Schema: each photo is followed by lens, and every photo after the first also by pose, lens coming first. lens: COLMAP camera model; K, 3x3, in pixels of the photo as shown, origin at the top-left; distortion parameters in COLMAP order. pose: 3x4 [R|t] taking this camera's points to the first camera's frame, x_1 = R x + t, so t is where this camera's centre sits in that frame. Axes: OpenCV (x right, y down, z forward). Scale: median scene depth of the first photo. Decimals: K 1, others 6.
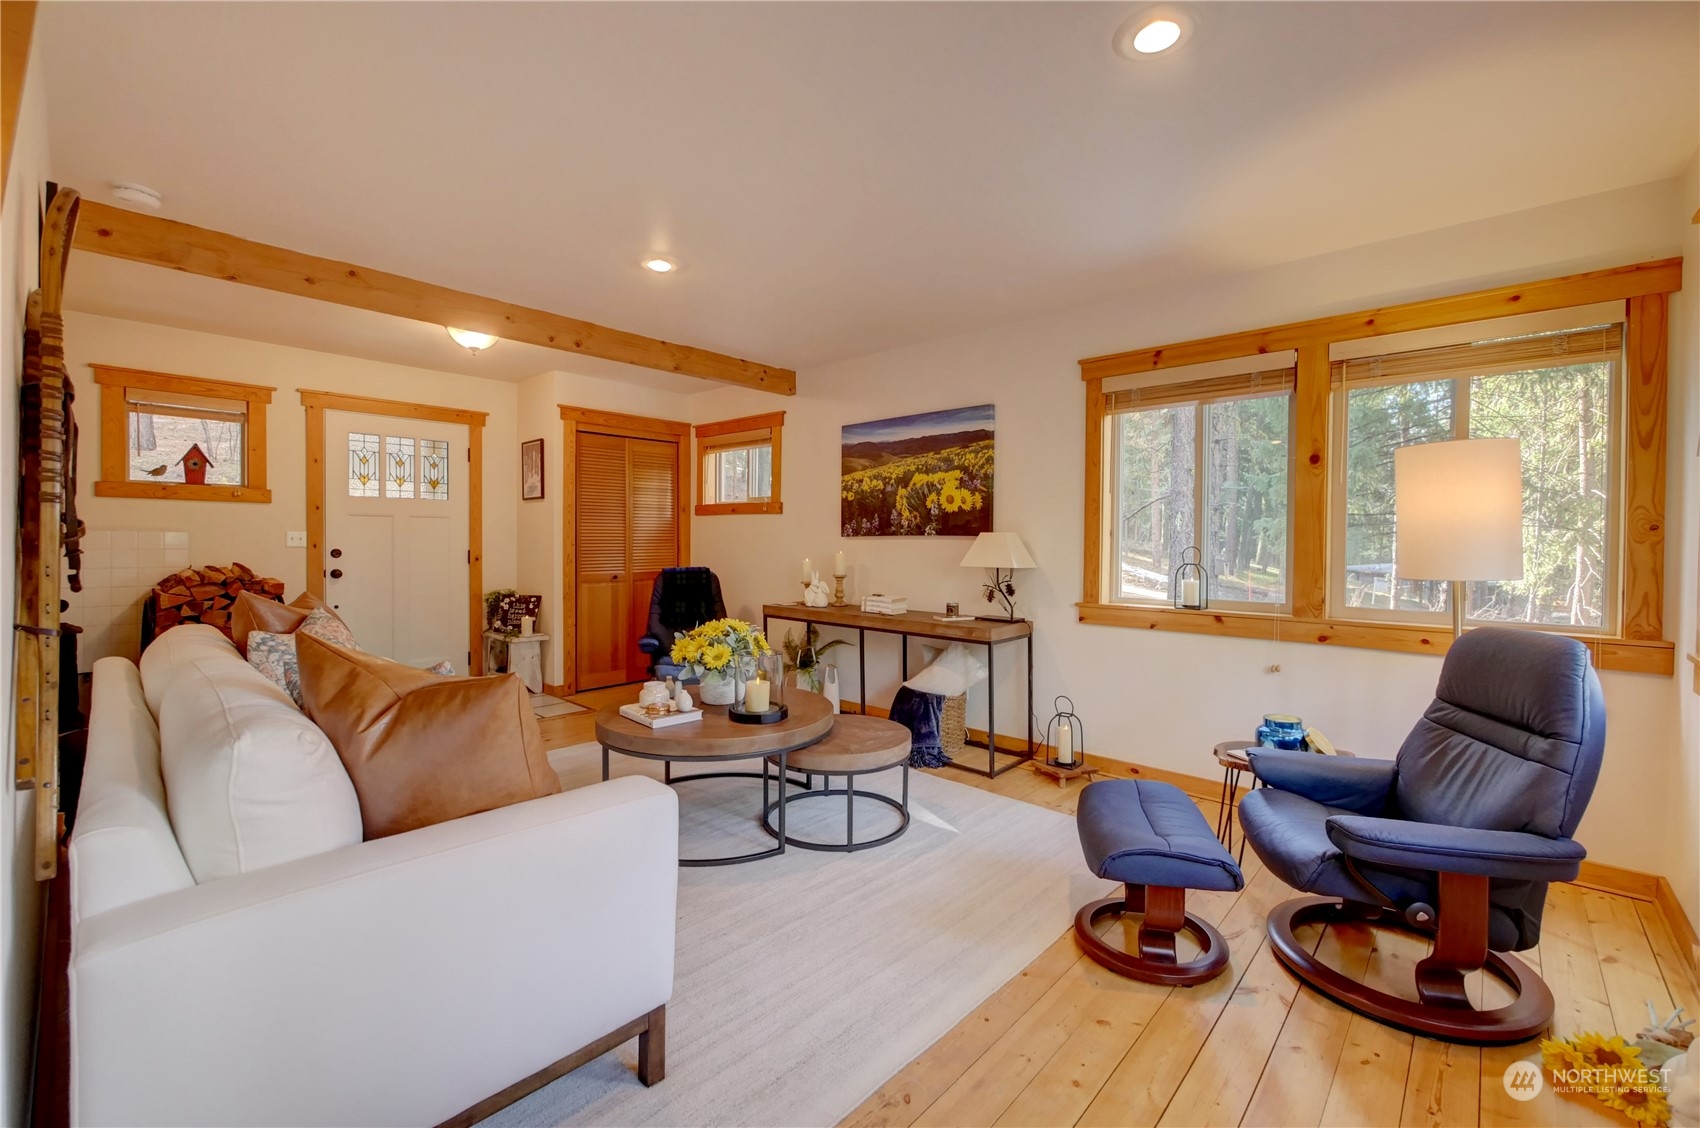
lens RADIAL K [[699.0, 0, 876.2], [0, 699.0, 556.7], [0, 0, 1]] dist [-0.000188, 0.000021]
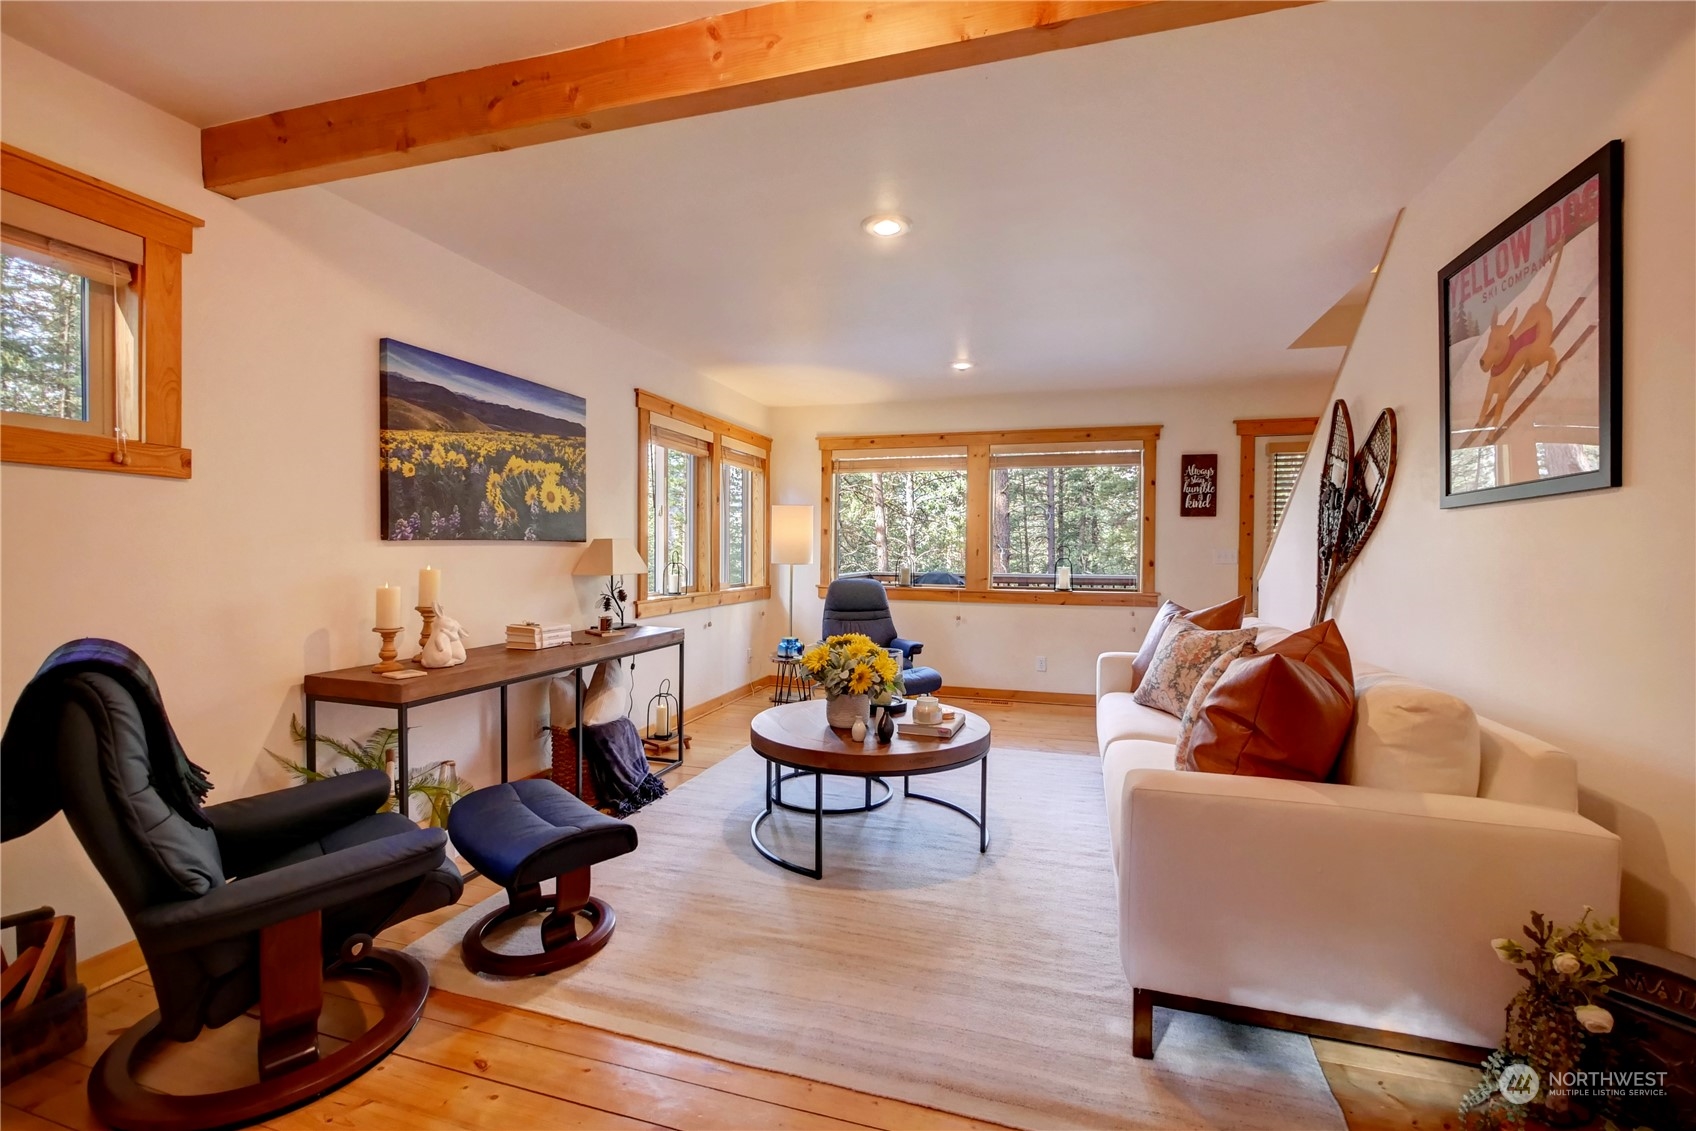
lens RADIAL K [[723.1, 0, 852.0], [0, 723.1, 545.6], [0, 0, 1]] dist [-0.001044, -0.000220]
pose [[-0.417357, -0.007088, 0.908715, -0.801447], [0.012524, 0.999830, 0.013551, -0.031386], [-0.908656, 0.017036, -0.417197, 1.017043]]
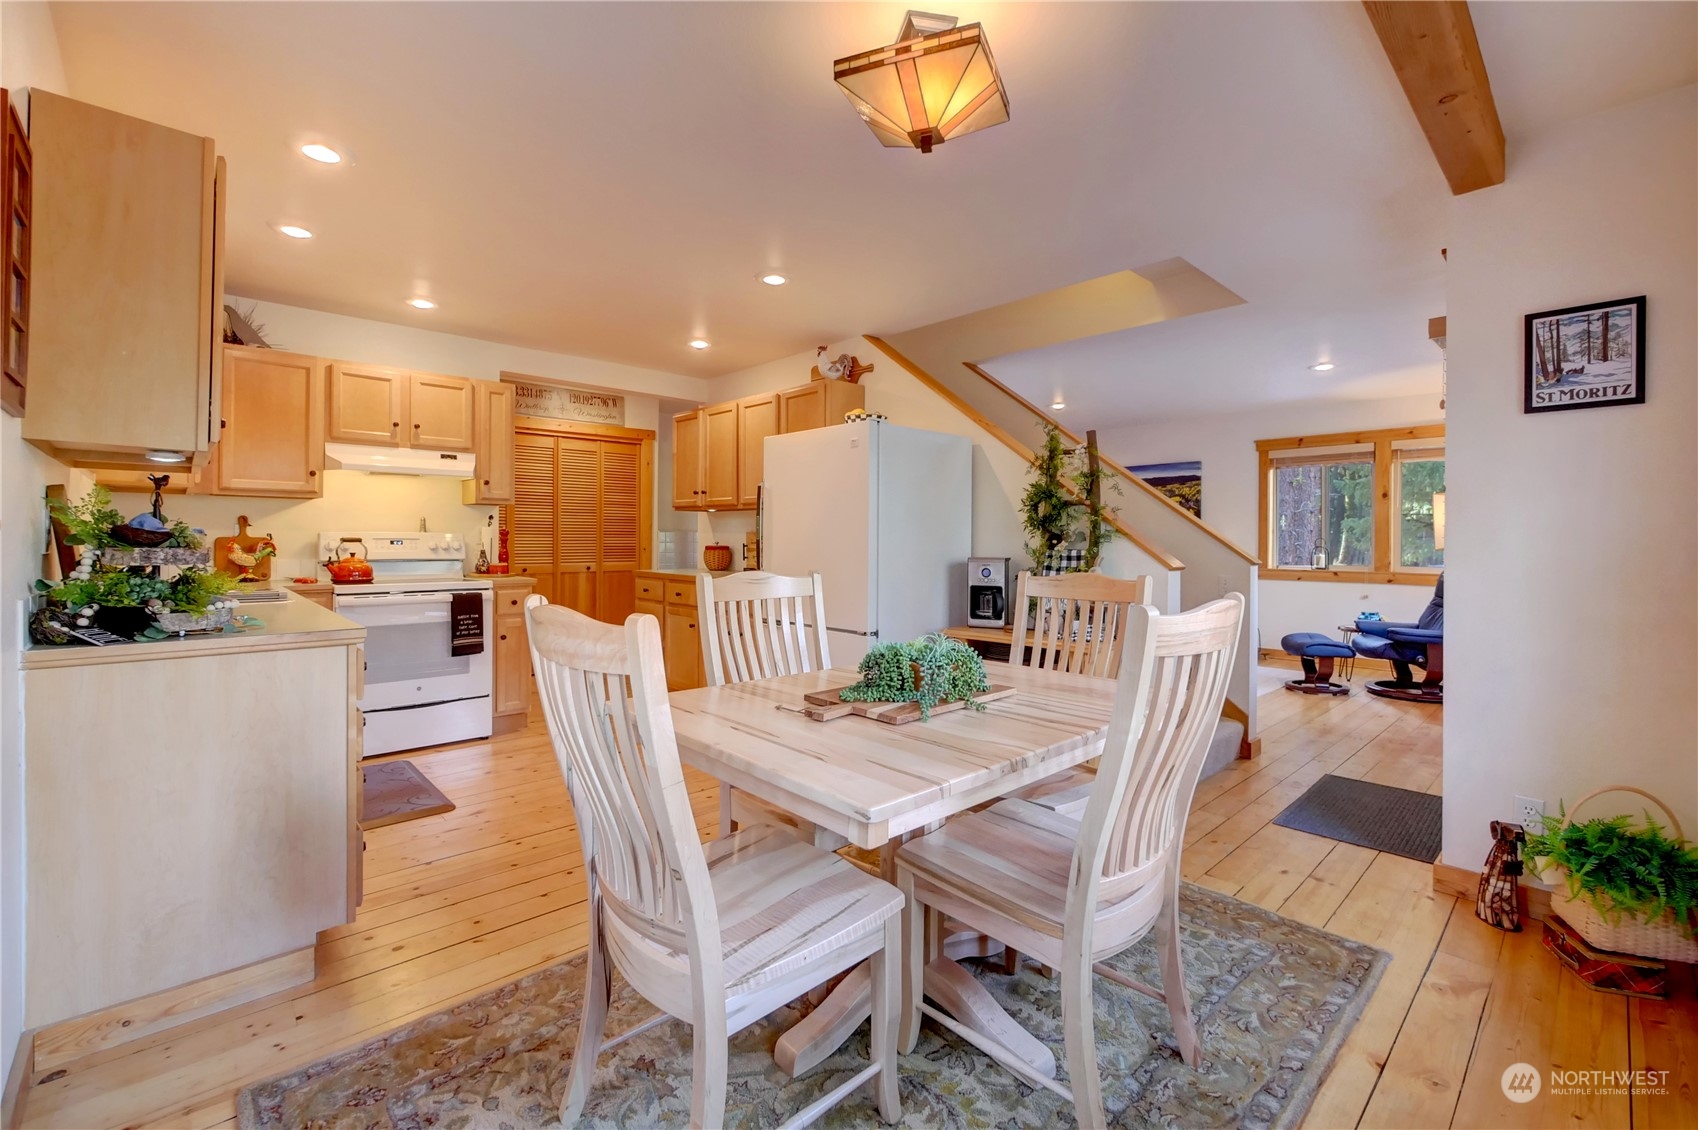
lens RADIAL K [[724.0, 0, 853.0], [0, 724.0, 545.1], [0, 0, 1]] dist [-0.001044, -0.000220]
pose [[0.995826, -0.000891, -0.091269, -0.536245], [-0.000669, 0.999854, -0.017067, 0.032770], [0.091271, 0.017057, 0.995680, -0.916892]]
